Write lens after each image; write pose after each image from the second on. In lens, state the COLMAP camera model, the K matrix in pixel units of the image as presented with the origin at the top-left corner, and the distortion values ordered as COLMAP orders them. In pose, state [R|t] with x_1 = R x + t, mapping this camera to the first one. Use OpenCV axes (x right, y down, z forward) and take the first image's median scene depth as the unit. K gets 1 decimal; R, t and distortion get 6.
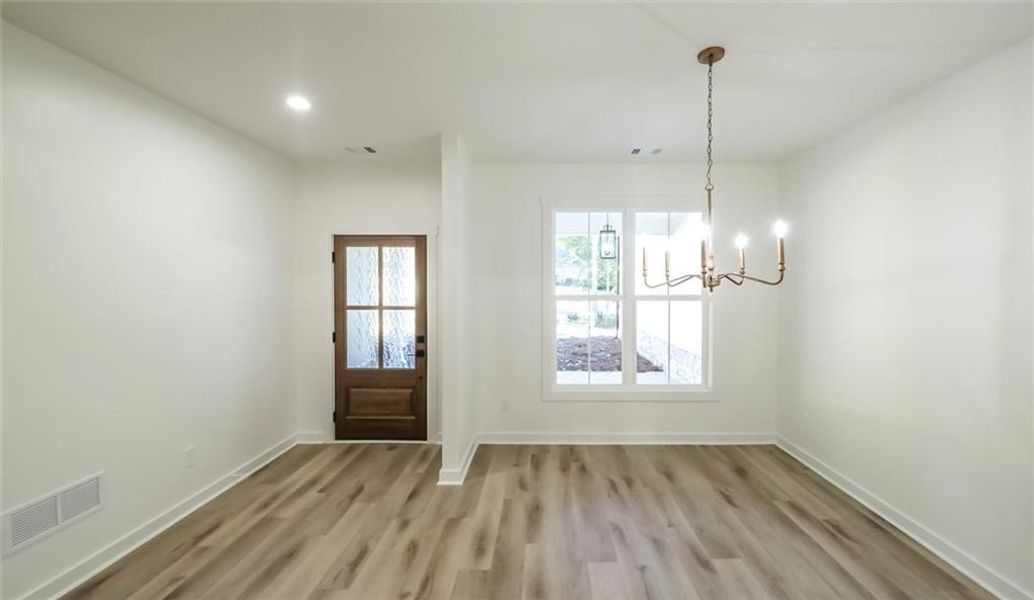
lens RADIAL K [[382.5, 0, 548.2], [0, 382.5, 292.2], [0, 0, 1]] dist [0.000752, -0.000065]
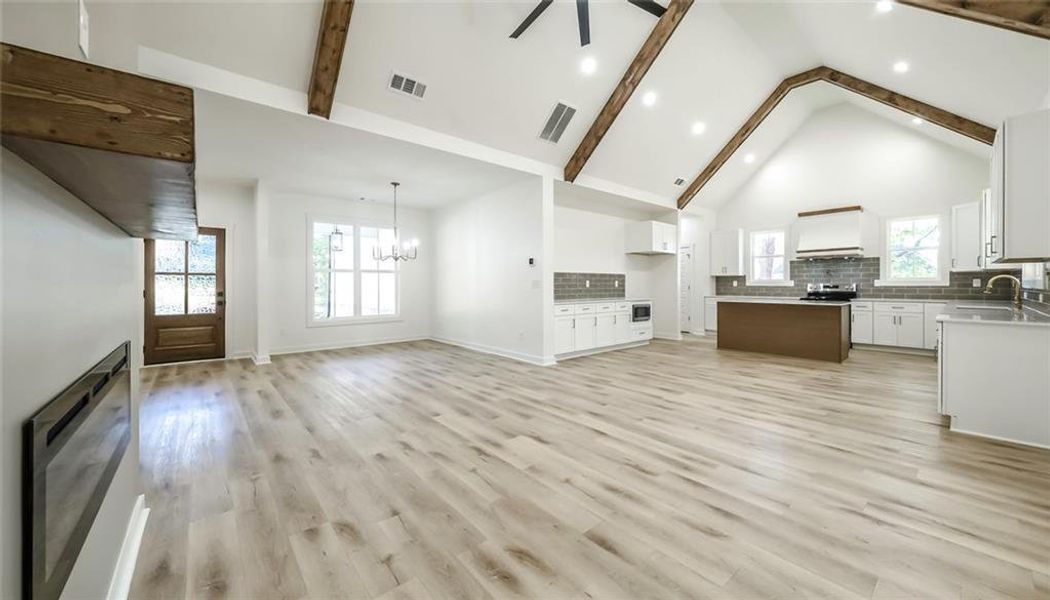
lens RADIAL K [[379.8, 0, 522.6], [0, 379.8, 284.3], [0, 0, 1]] dist [0.000512, 0.000011]
pose [[0.766007, -0.003552, 0.642823, -0.387651], [0.014952, 0.999813, -0.012294, 0.120806], [-0.642659, 0.019028, 0.765916, -1.015725]]
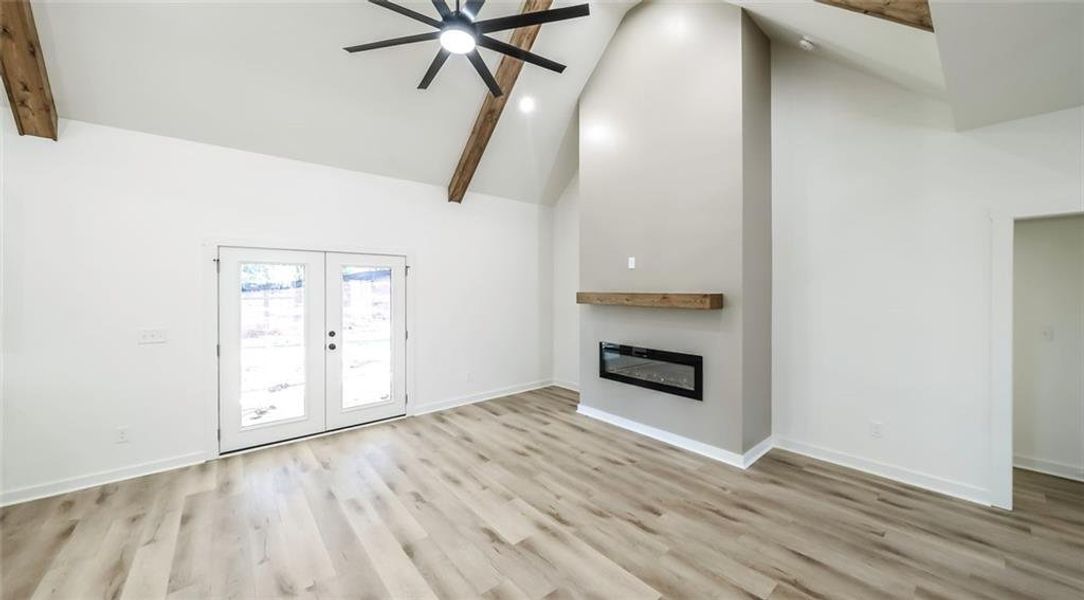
lens RADIAL K [[376.9, 0, 543.1], [0, 376.9, 289.1], [0, 0, 1]] dist [-0.001597, -0.000124]
pose [[-0.763937, -0.003877, -0.645279, 0.478555], [-0.013958, 0.999847, 0.010517, -0.001219], [0.645140, 0.017041, -0.763874, 0.091049]]
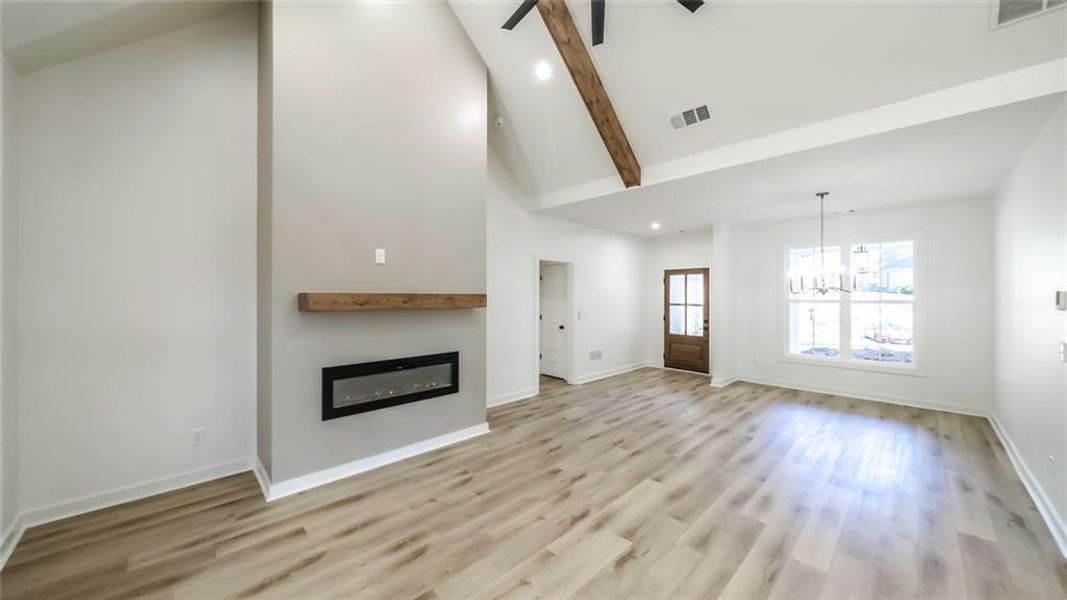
lens RADIAL K [[376.7, 0, 535.3], [0, 376.7, 293.6], [0, 0, 1]] dist [-0.001355, -0.000309]
pose [[0.690714, -0.002067, -0.723125, 0.454355], [-0.015092, 0.999737, -0.017273, 0.027757], [0.722971, 0.022844, 0.690501, -0.956648]]
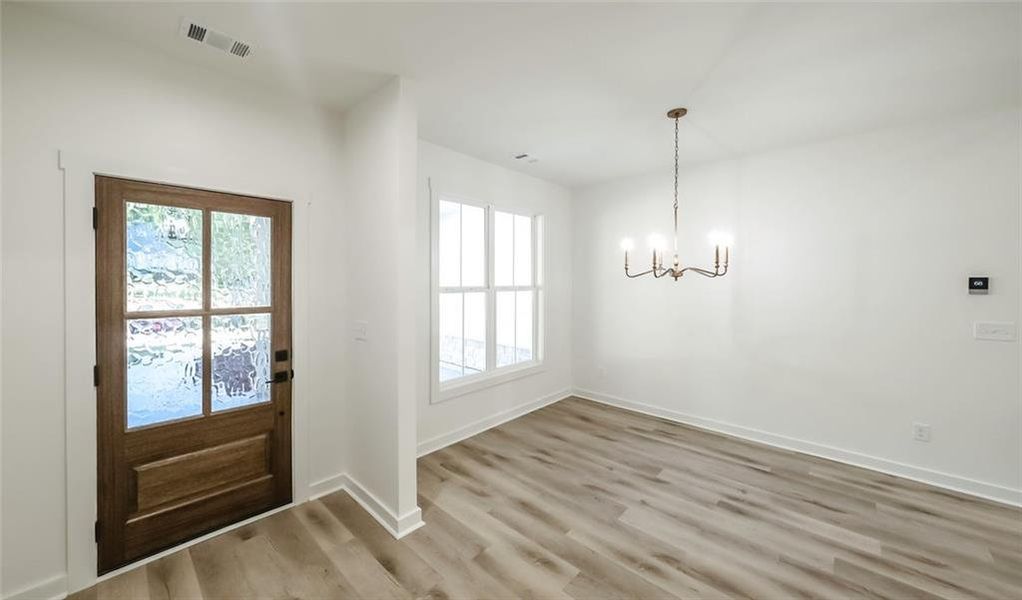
lens RADIAL K [[369.6, 0, 491.2], [0, 369.6, 286.4], [0, 0, 1]] dist [-0.001929, -0.000179]
pose [[0.705865, -0.010589, 0.708267, -0.534681], [0.012812, 0.999916, 0.002181, 0.004167], [-0.708230, 0.007535, 0.705941, 0.278964]]
